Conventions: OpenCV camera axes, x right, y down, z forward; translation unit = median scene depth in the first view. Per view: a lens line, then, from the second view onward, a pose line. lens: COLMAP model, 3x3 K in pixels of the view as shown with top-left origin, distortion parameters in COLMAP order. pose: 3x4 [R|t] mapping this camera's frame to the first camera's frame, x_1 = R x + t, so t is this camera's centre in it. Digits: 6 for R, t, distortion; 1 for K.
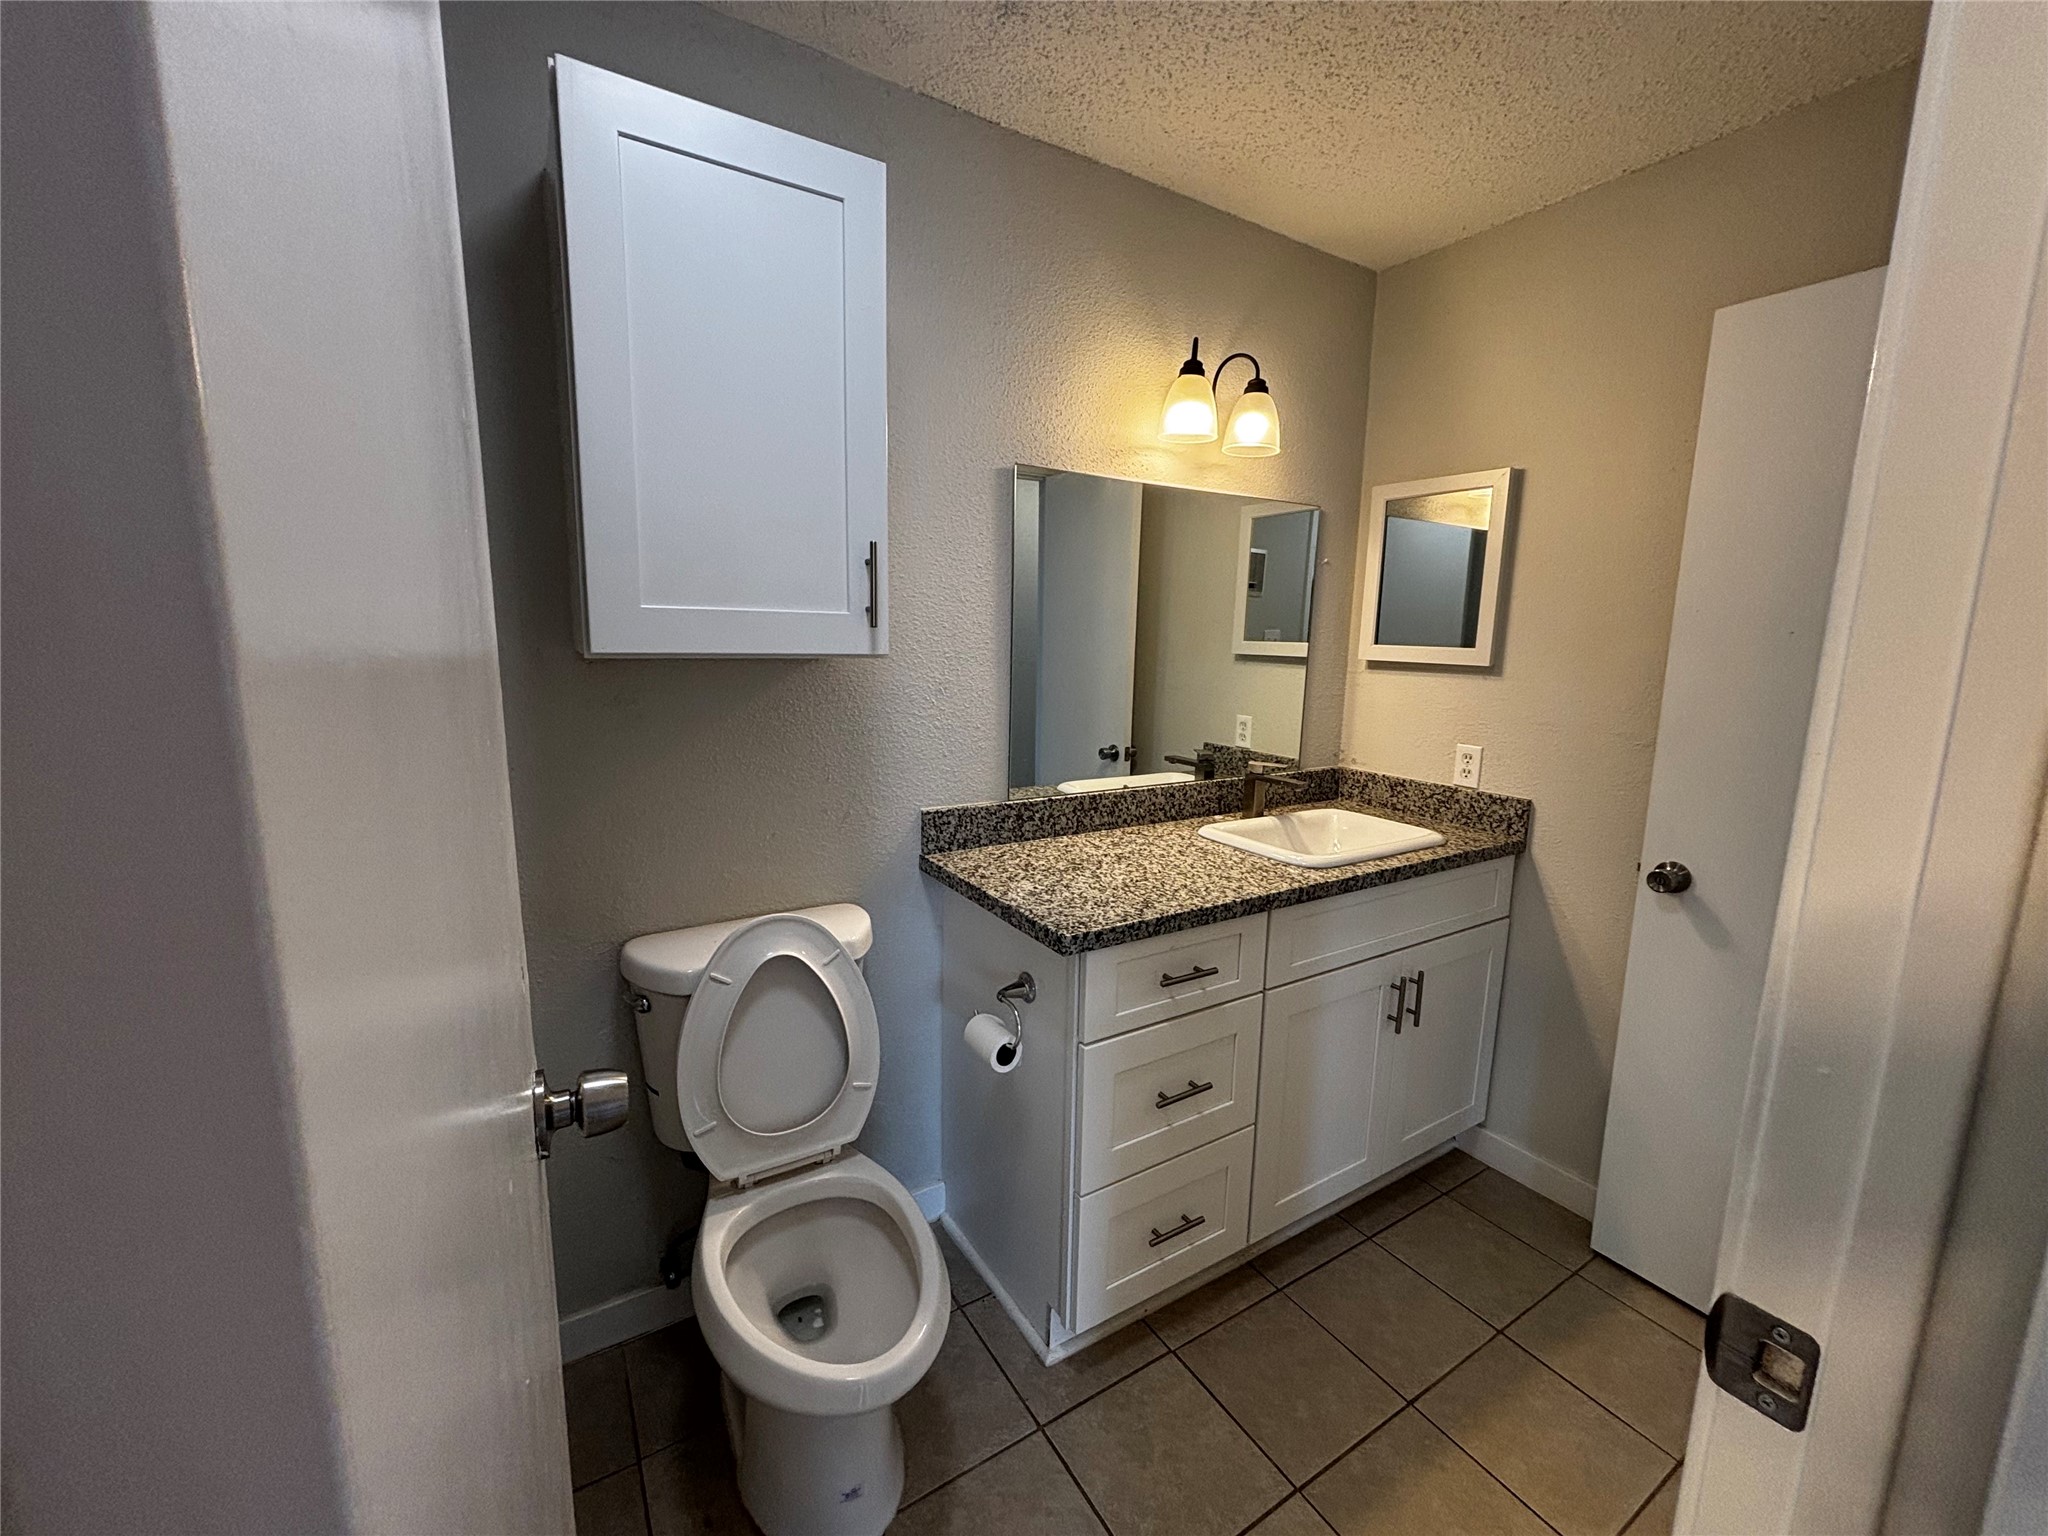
lens RADIAL K [[818.3, 0, 1023.9], [0, 818.3, 760.8], [0, 0, 1]] dist [-0.000592, -0.000202]
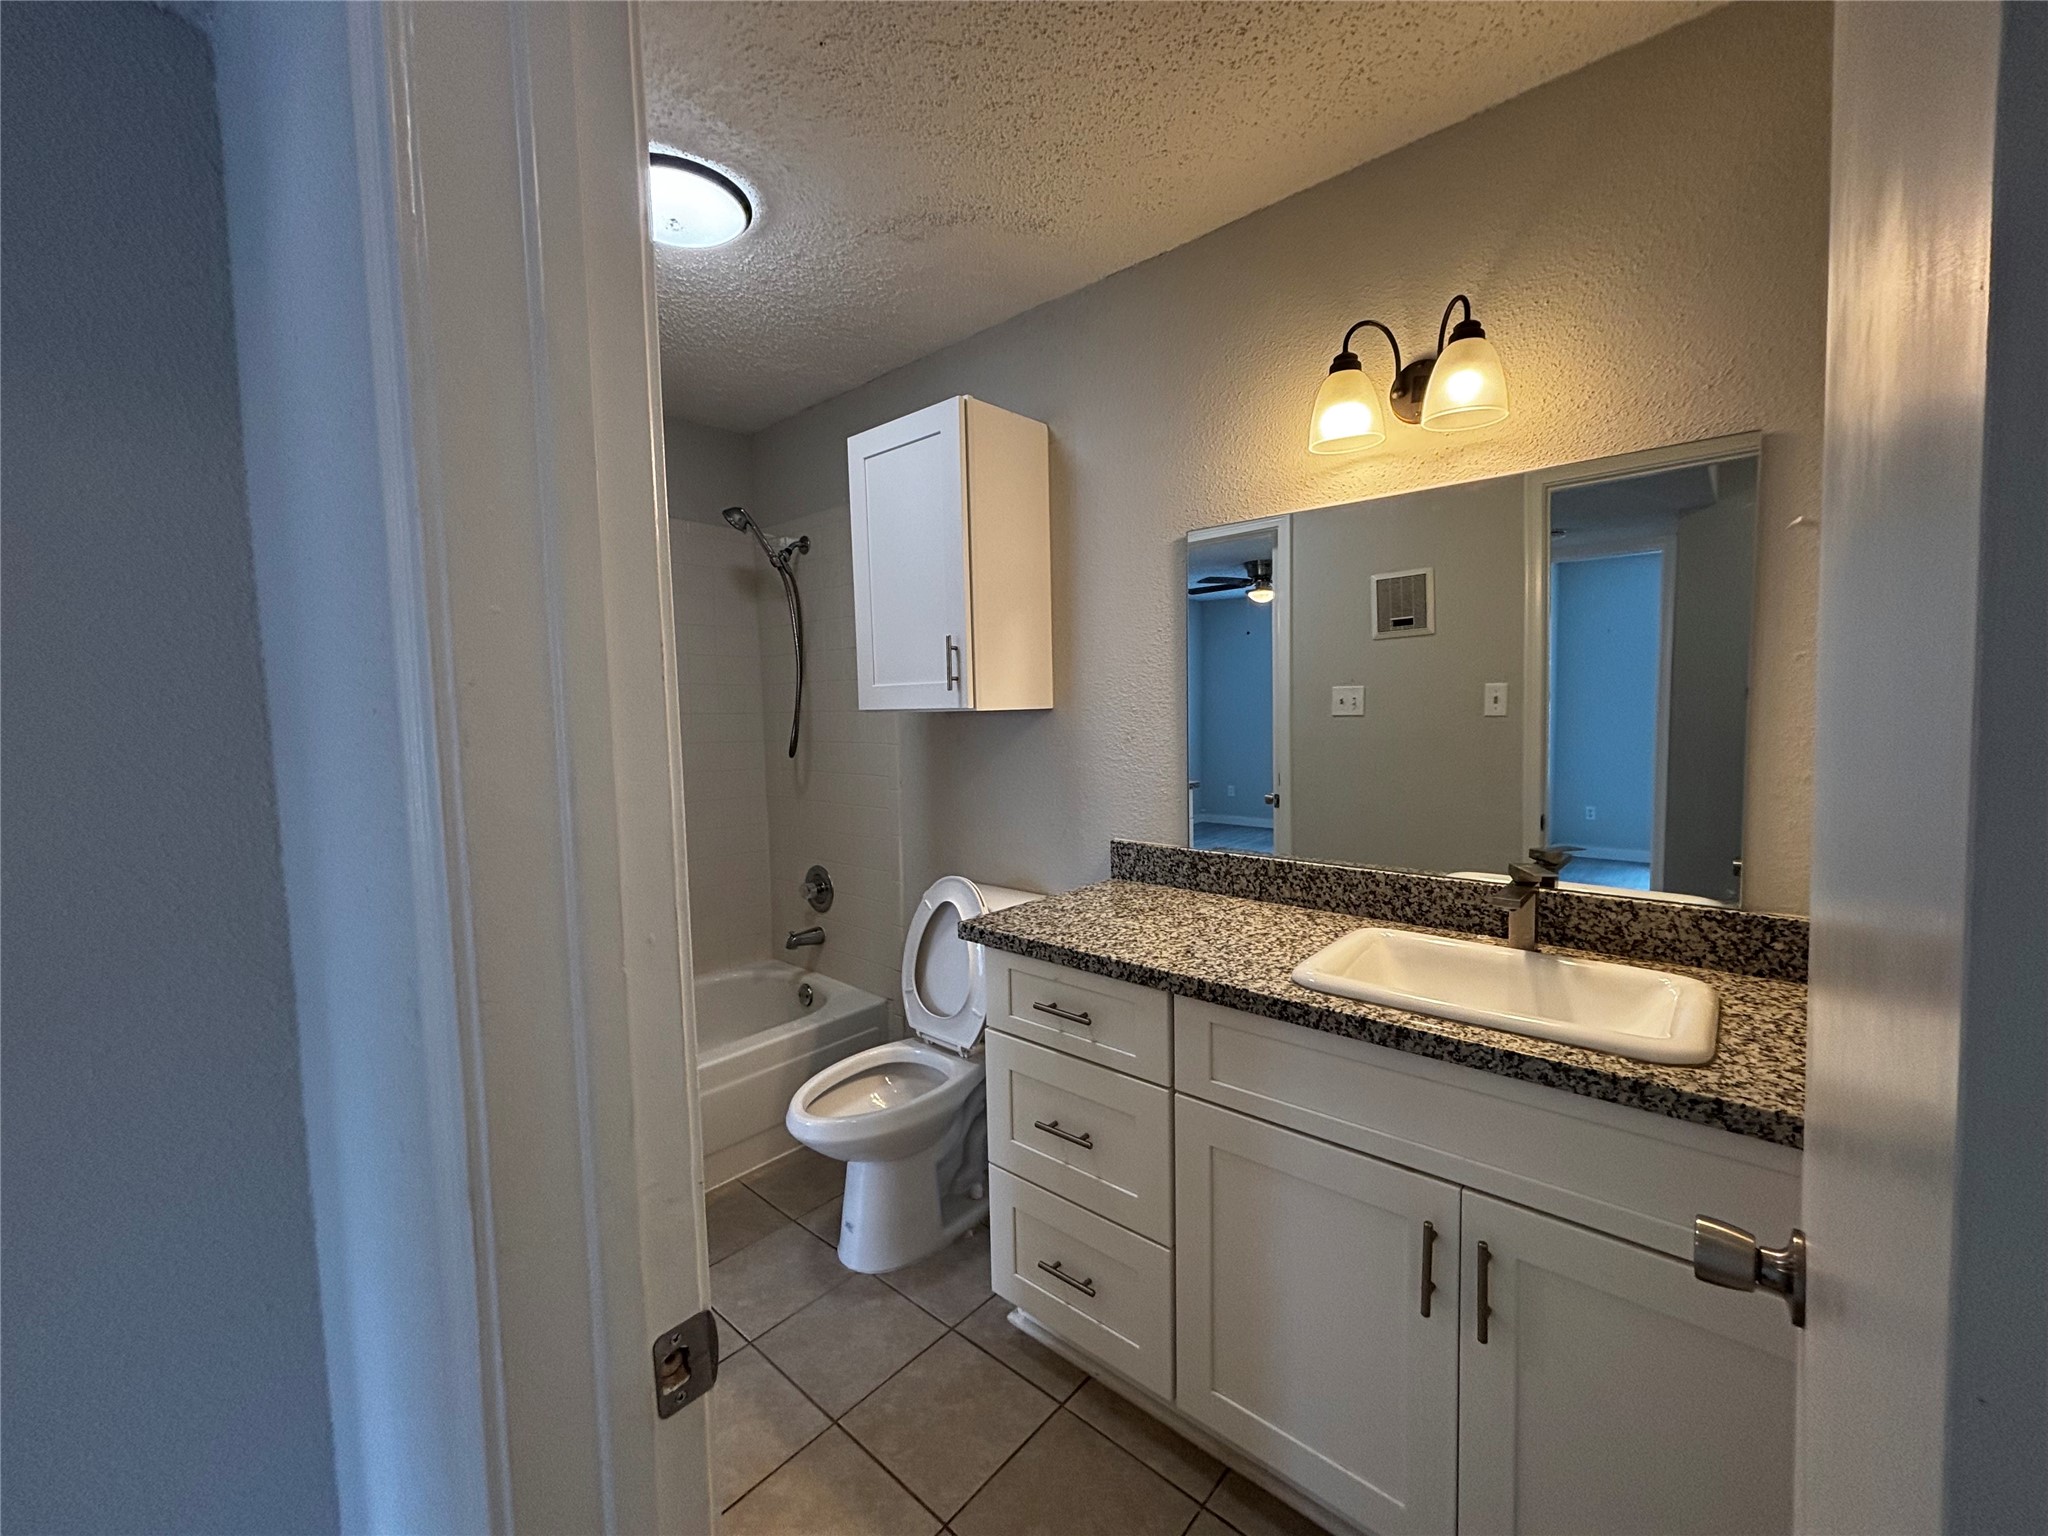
lens RADIAL K [[823.9, 0, 1022.7], [0, 823.9, 760.9], [0, 0, 1]] dist [-0.000226, 0.000193]
pose [[0.295335, 0.039437, -0.954580, 0.968222], [-0.127230, 0.991872, 0.001614, -0.037890], [0.946884, 0.120974, 0.297952, 0.506438]]
